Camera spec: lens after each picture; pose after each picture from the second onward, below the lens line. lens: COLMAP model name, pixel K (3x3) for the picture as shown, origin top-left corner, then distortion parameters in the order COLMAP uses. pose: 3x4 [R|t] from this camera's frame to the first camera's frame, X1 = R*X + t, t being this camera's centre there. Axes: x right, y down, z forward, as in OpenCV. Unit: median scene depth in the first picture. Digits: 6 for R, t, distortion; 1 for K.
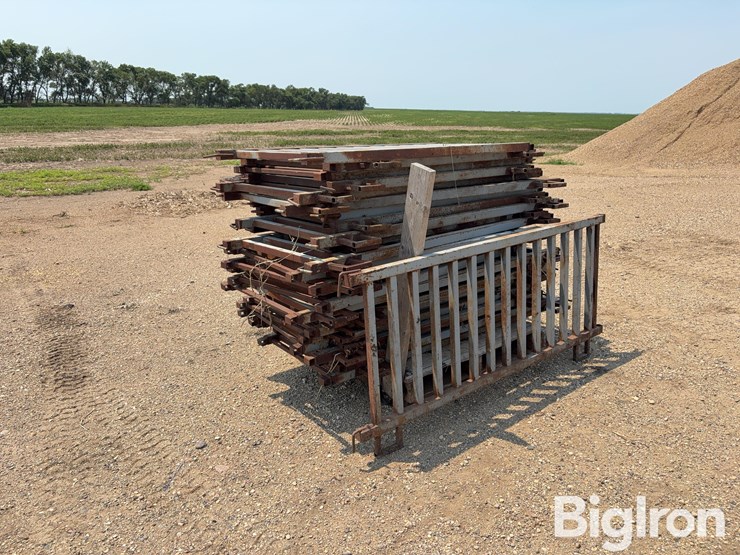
lens RADIAL K [[562.0, 0, 370.7], [0, 562.0, 279.9], [0, 0, 1]] dist [0.055181, -0.061030]
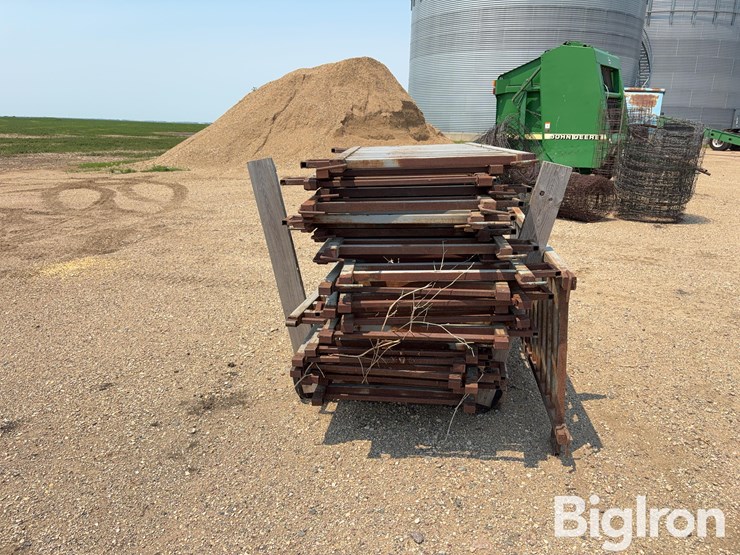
lens RADIAL K [[562.0, 0, 374.0], [0, 562.0, 279.6], [0, 0, 1]] dist [0.055181, -0.061030]
pose [[0.701840, -0.188953, 0.686817, -0.620252], [0.196382, 0.978137, 0.068422, -0.091139], [-0.684730, 0.086857, 0.723603, 0.341081]]
